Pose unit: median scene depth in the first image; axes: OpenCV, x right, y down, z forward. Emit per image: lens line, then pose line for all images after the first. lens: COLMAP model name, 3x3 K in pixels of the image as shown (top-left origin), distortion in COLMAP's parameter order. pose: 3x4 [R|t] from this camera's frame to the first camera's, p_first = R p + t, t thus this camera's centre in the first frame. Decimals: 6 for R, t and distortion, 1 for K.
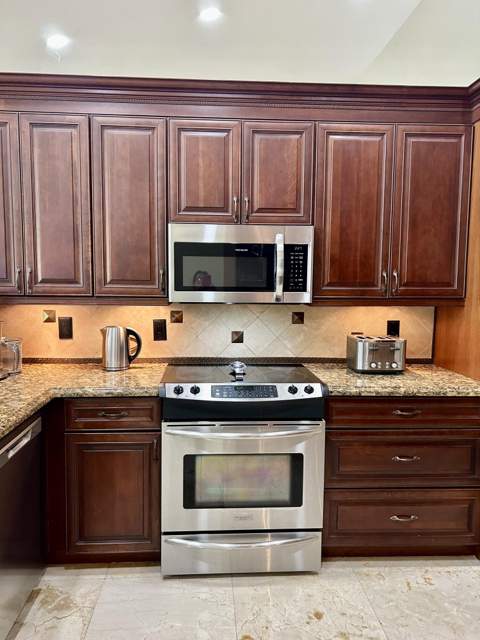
lens RADIAL K [[483.5, 0, 241.4], [0, 483.5, 325.5], [0, 0, 1]] dist [0.040654, -0.028961]
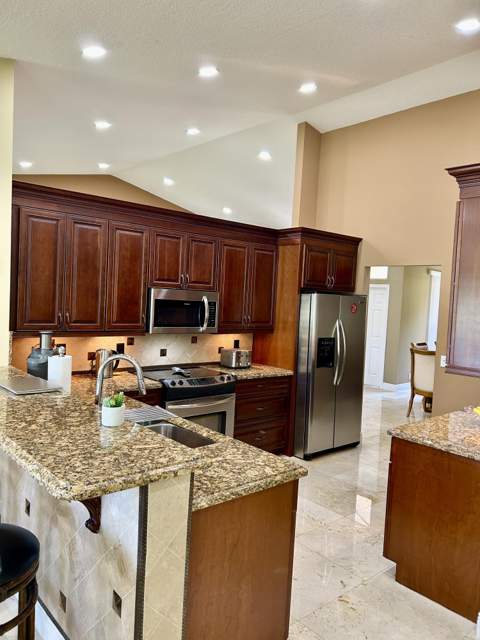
lens RADIAL K [[483.5, 0, 241.5], [0, 483.5, 319.6], [0, 0, 1]] dist [0.040654, -0.028961]
pose [[0.787120, 0.000248, 0.616799, -0.930921], [0.017401, 0.999593, -0.022608, -0.053074], [-0.616554, 0.028529, 0.786796, -0.528290]]
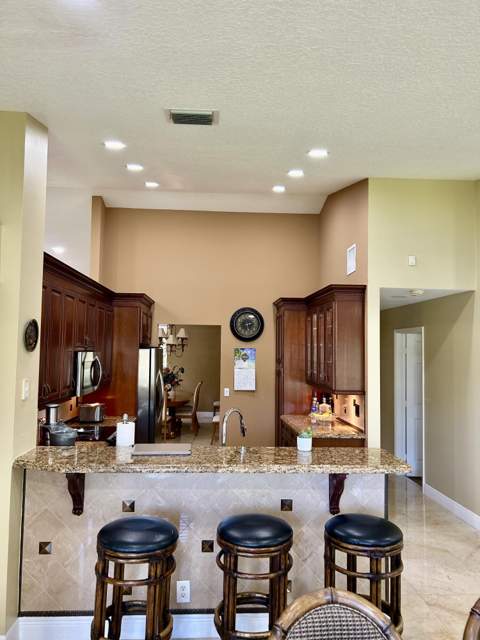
lens RADIAL K [[483.5, 0, 237.0], [0, 483.5, 321.1], [0, 0, 1]] dist [0.040654, -0.028961]
pose [[-0.000827, 0.044829, 0.998994, -1.853783], [0.079872, 0.995806, -0.044619, -0.189189], [-0.996805, 0.079755, -0.004404, 0.401119]]
